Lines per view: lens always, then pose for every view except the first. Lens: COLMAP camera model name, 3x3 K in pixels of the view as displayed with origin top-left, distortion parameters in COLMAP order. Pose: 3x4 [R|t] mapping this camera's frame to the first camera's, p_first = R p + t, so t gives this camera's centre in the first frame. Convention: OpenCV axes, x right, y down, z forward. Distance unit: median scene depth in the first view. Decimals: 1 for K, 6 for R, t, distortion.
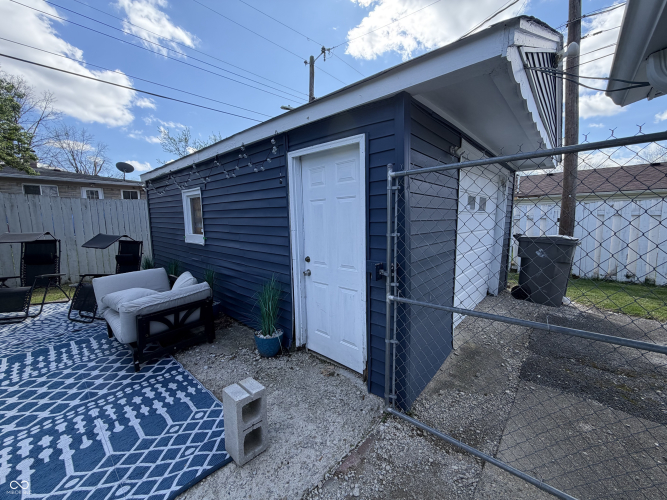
lens RADIAL K [[267.5, 0, 331.7], [0, 267.5, 252.6], [0, 0, 1]] dist [0.011117, -0.000392]
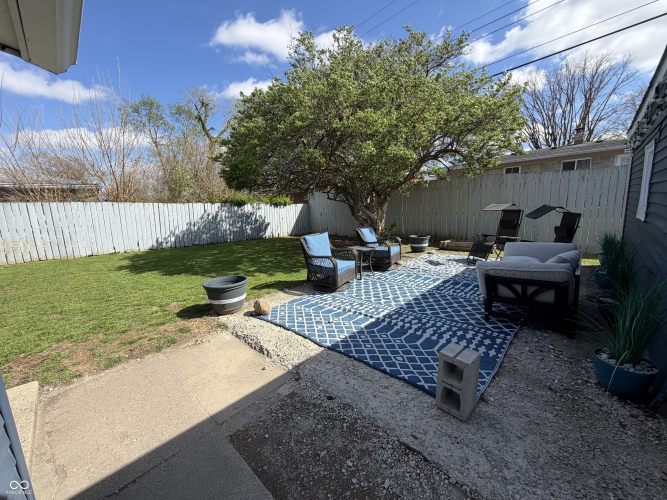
lens RADIAL K [[267.5, 0, 331.7], [0, 267.5, 252.6], [0, 0, 1]] dist [0.011117, -0.000392]
pose [[-0.033287, 0.181594, -0.982810, 0.448141], [-0.082685, 0.979484, 0.183780, -0.019943], [0.996020, 0.087381, -0.017589, 0.330626]]
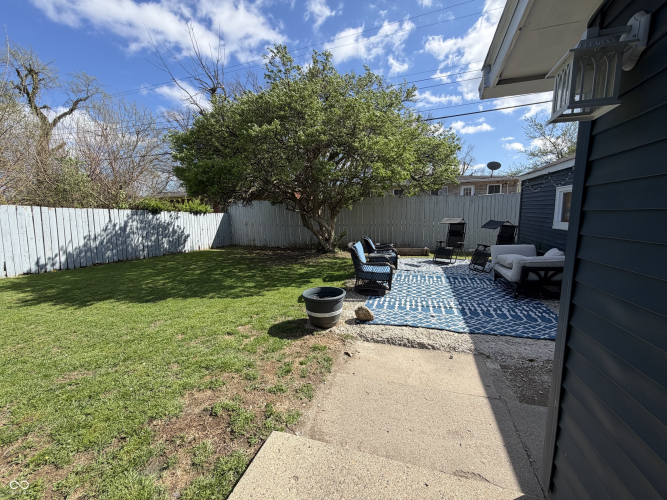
lens RADIAL K [[267.5, 0, 331.7], [0, 267.5, 252.6], [0, 0, 1]] dist [0.011117, -0.000392]
pose [[0.420395, 0.133828, -0.897418, 0.320311], [-0.097579, 0.989995, 0.101923, 0.088988], [0.902079, 0.044722, 0.429247, -0.890899]]
